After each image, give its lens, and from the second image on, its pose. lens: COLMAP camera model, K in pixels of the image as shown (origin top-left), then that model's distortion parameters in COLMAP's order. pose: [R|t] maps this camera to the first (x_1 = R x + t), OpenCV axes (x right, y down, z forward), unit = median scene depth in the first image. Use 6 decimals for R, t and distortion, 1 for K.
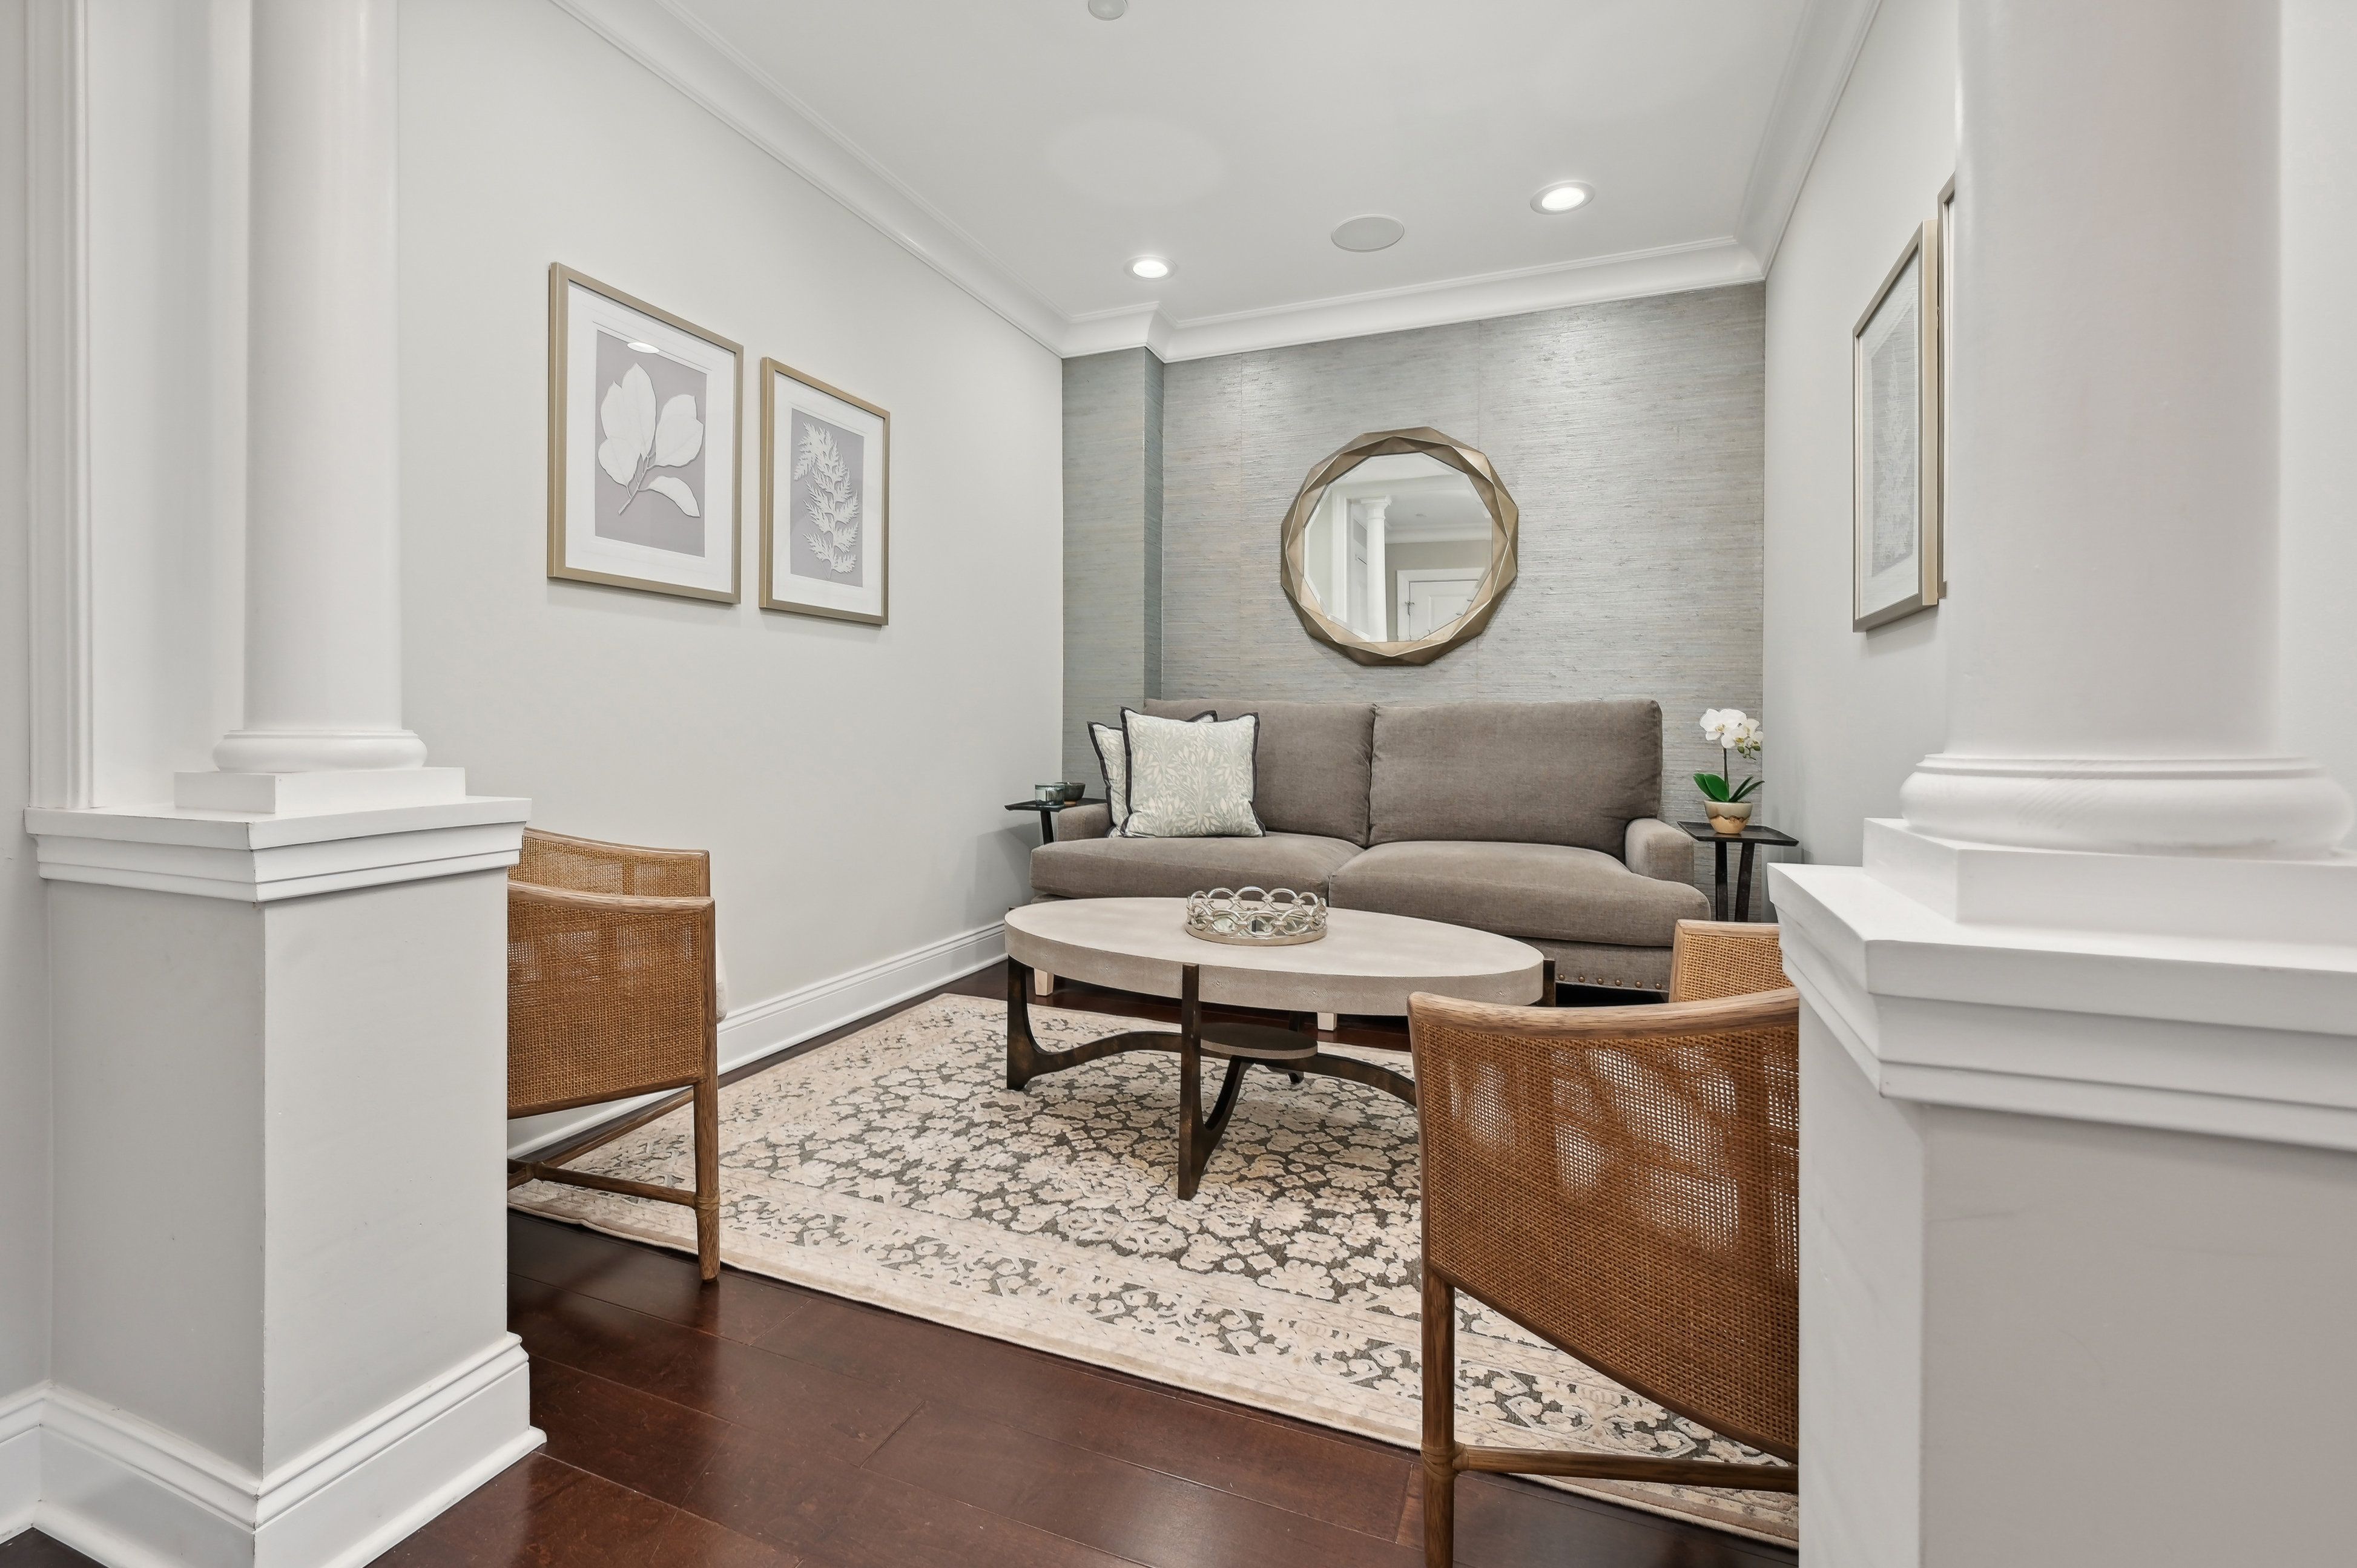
lens RADIAL K [[1024.4, 0, 1169.9], [0, 1024.4, 717.7], [0, 0, 1]] dist [0.000473, 0.000090]
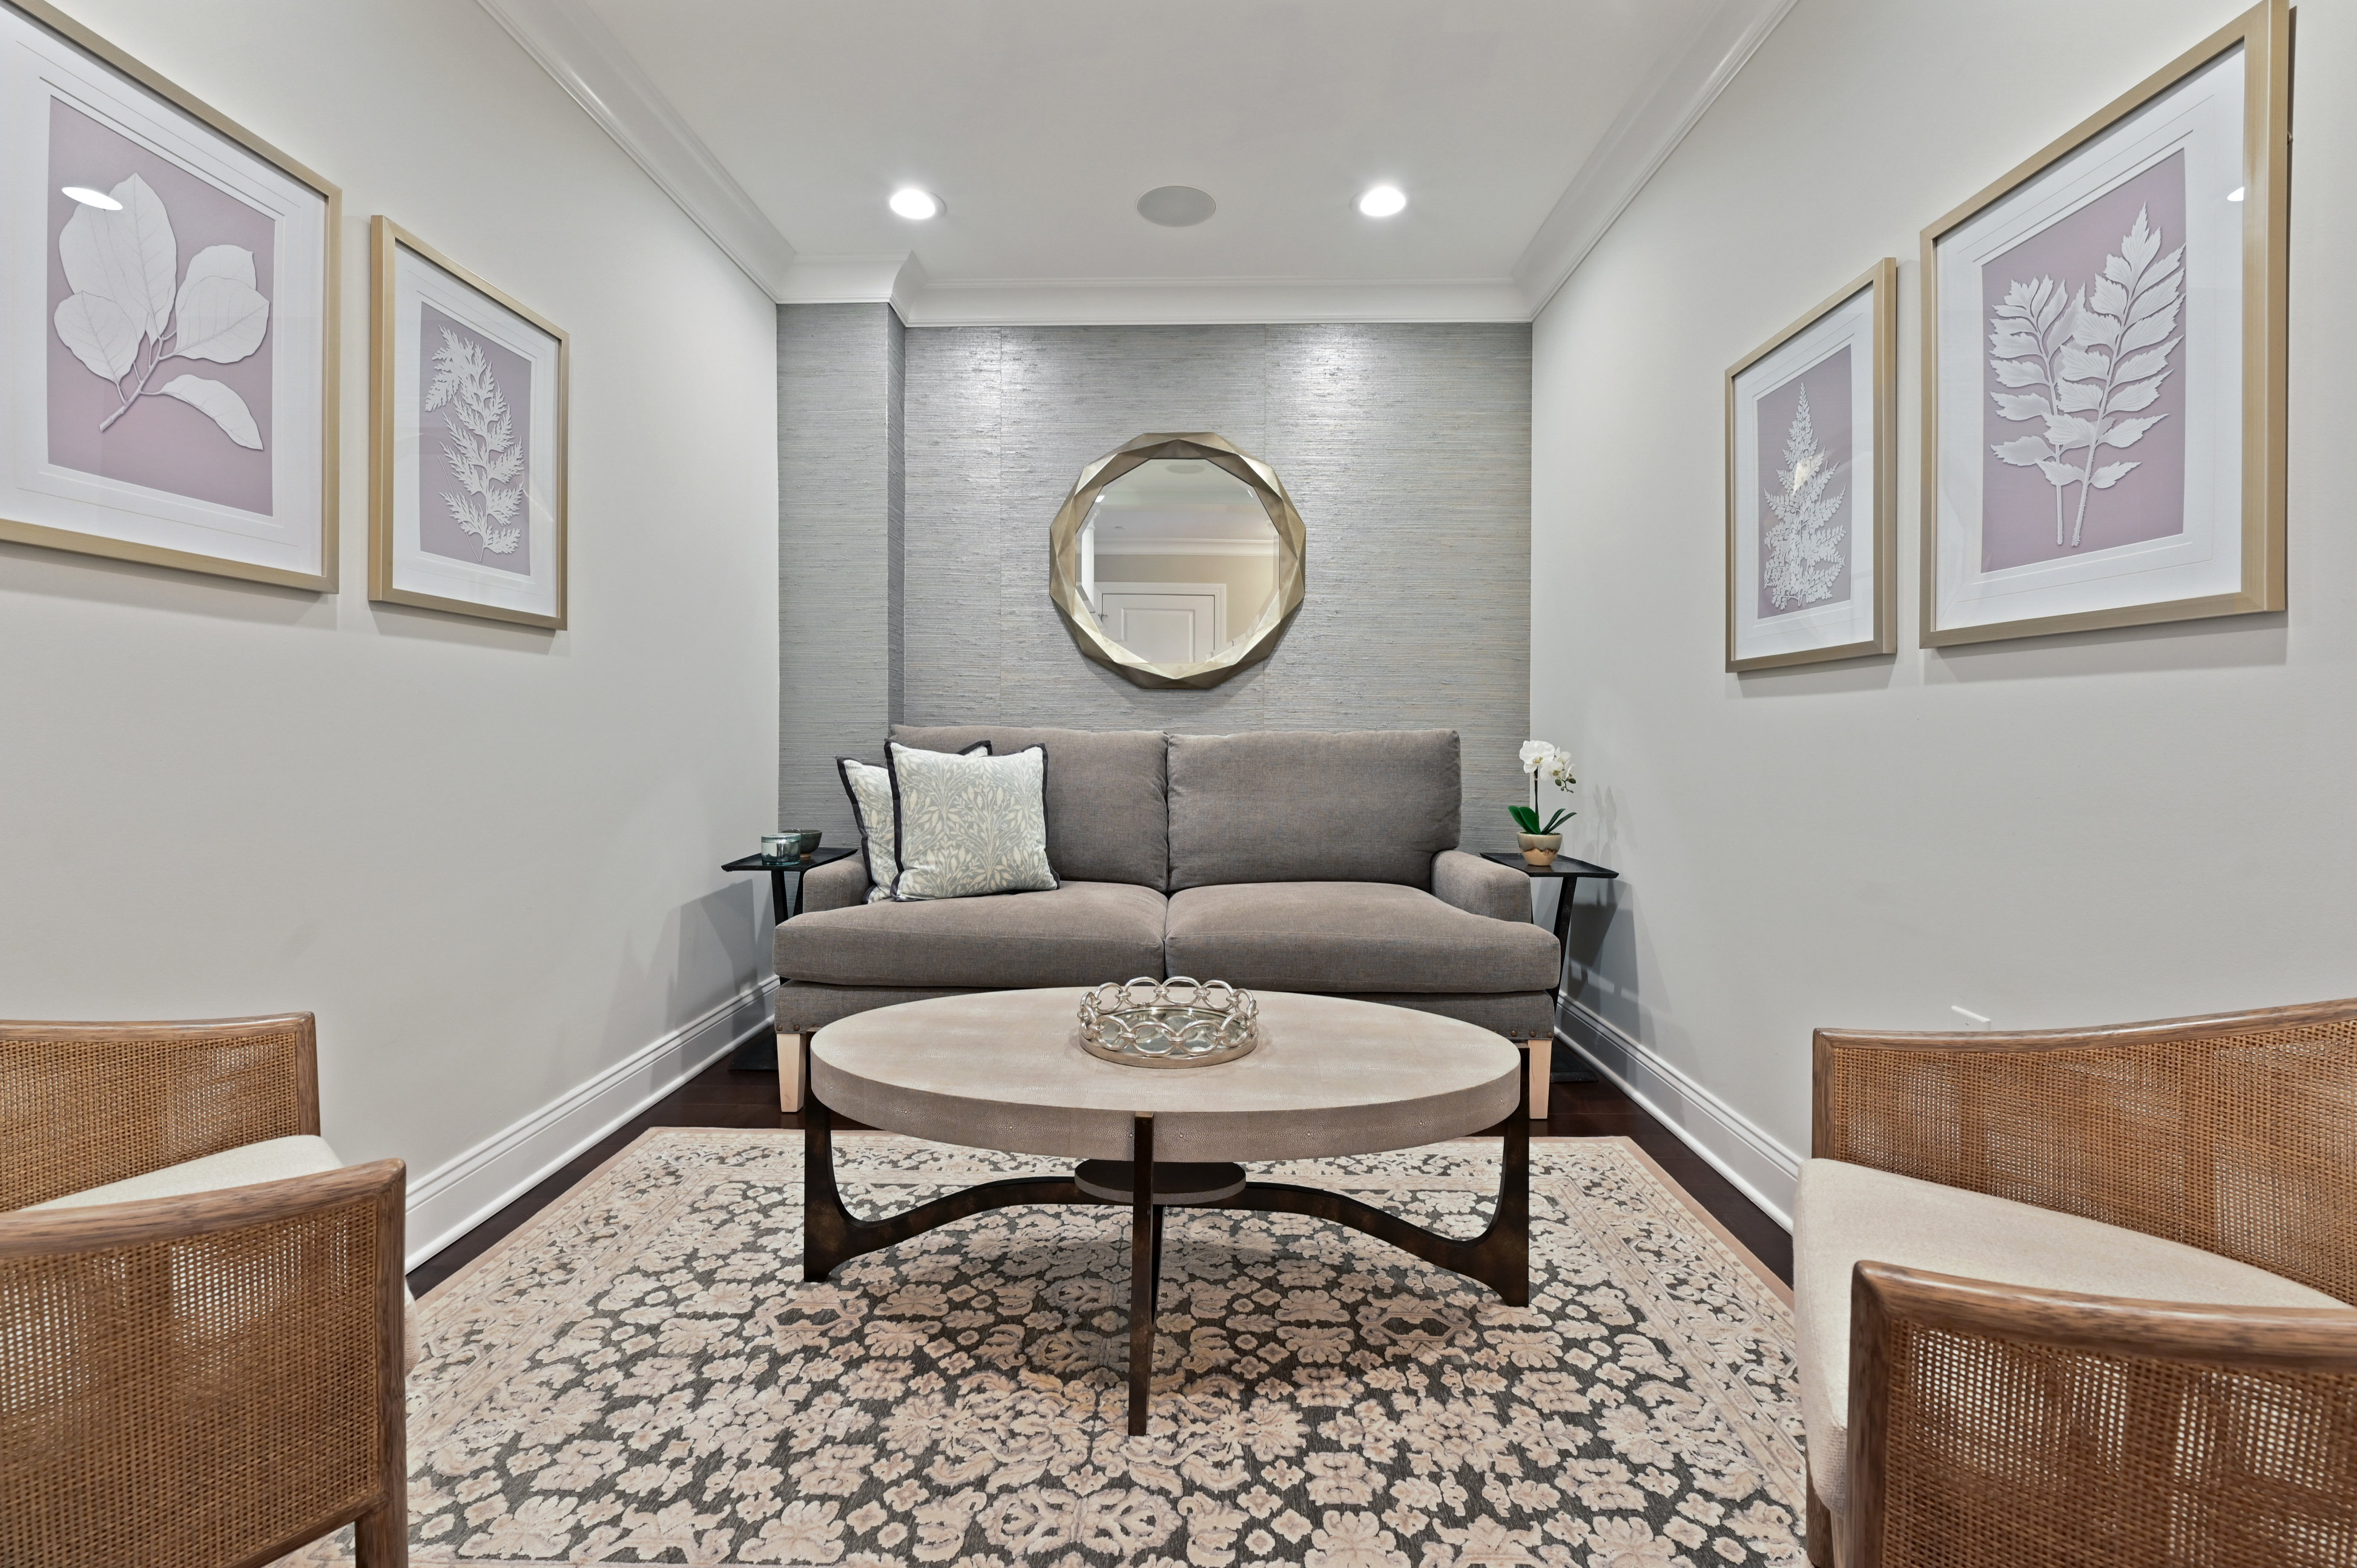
lens RADIAL K [[1012.0, 0, 1177.2], [0, 1012.0, 729.7], [0, 0, 1]] dist [0.000341, 0.000226]
pose [[0.934185, -0.004466, 0.356761, -0.156074], [0.002517, 0.999979, 0.005928, -0.029332], [-0.356780, -0.004640, 0.934177, 0.224552]]
